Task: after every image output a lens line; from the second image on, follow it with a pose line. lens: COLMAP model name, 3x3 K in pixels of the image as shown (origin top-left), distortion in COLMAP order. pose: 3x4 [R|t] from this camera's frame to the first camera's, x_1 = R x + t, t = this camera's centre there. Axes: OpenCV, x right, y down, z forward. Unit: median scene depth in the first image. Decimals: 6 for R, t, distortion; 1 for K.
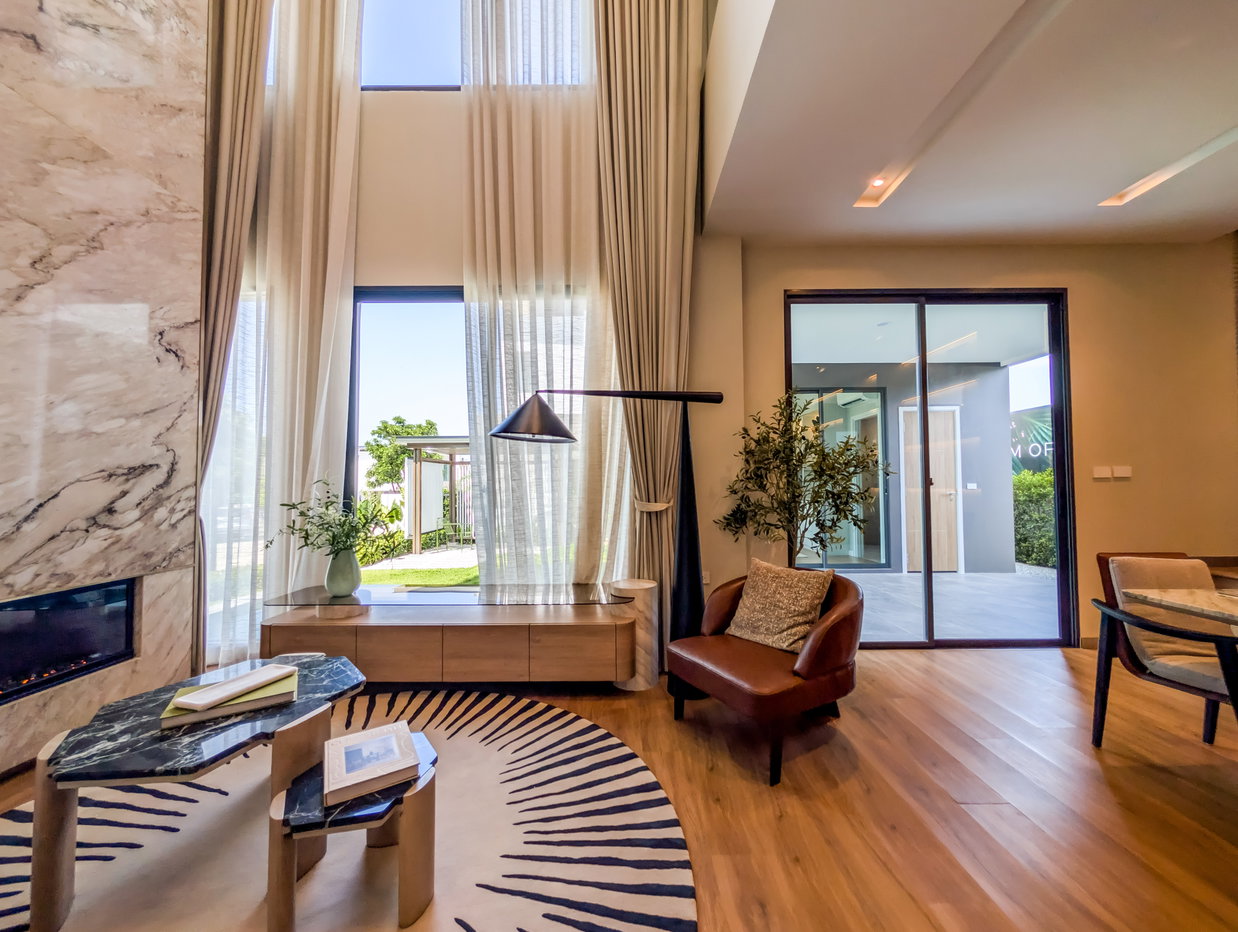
lens RADIAL K [[477.9, 0, 626.4], [0, 477.9, 471.9], [0, 0, 1]] dist [0.001433, 0.000299]
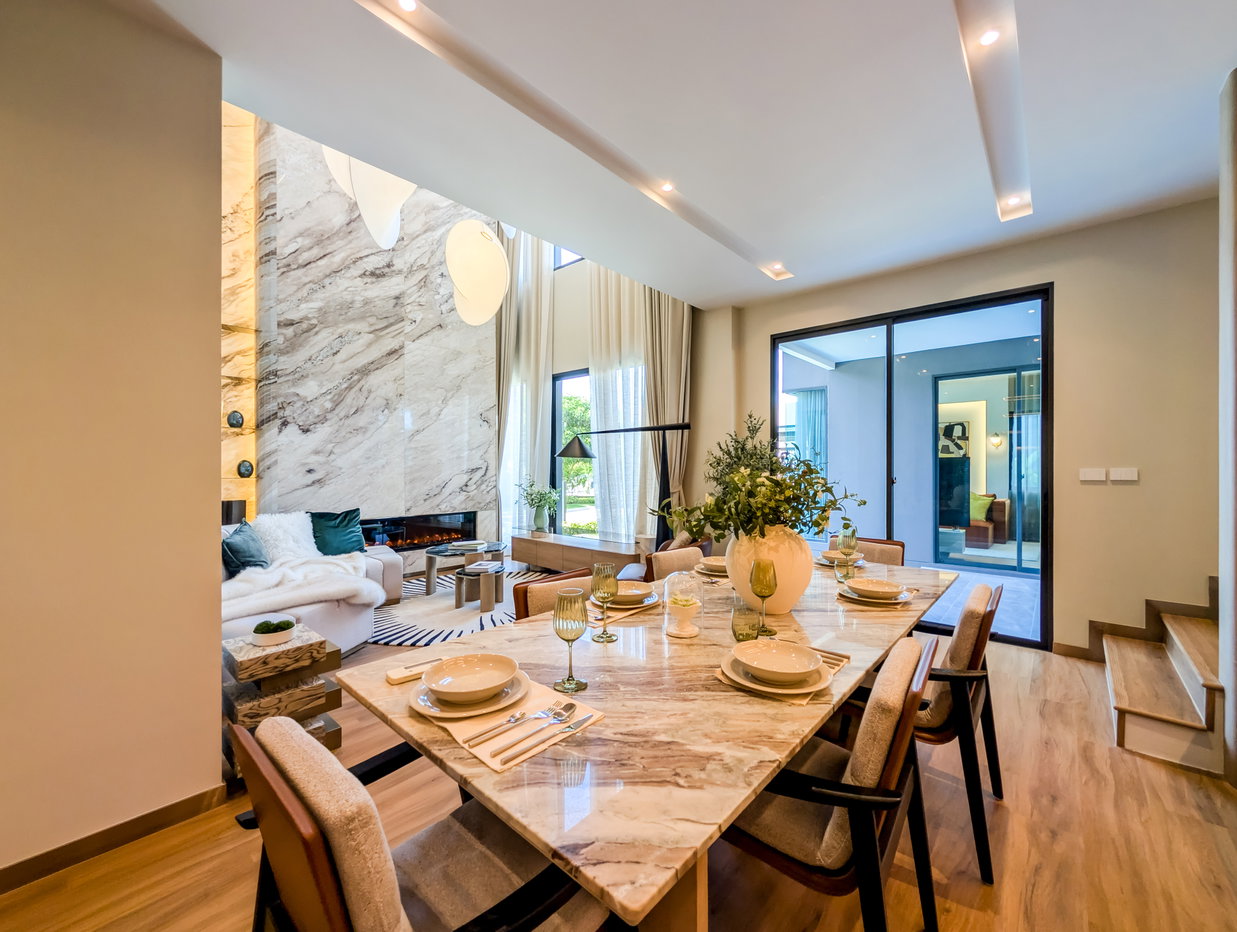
lens RADIAL K [[477.5, 0, 625.9], [0, 477.5, 471.9], [0, 0, 1]] dist [0.001433, 0.000299]
pose [[0.757151, 0.012221, -0.653126, 1.184056], [0.016779, 0.999131, 0.038147, -0.072225], [0.653025, -0.039842, 0.756288, -0.386654]]
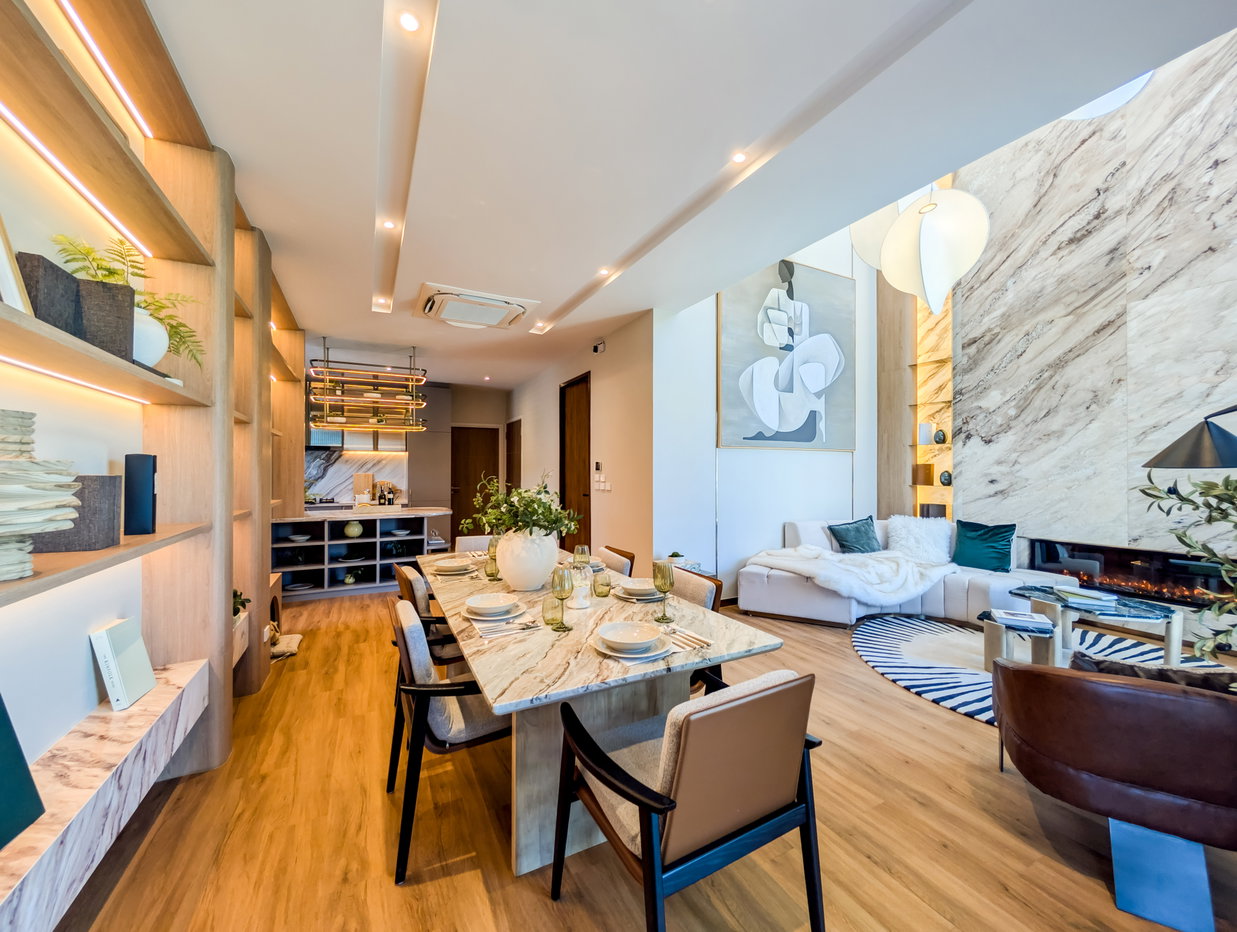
lens RADIAL K [[477.5, 0, 625.9], [0, 477.5, 471.9], [0, 0, 1]] dist [0.001433, 0.000299]
pose [[-0.871466, 0.005716, -0.490422, 1.189641], [0.017723, 0.999646, -0.019842, -0.051260], [0.490135, -0.025983, -0.871259, 1.117001]]
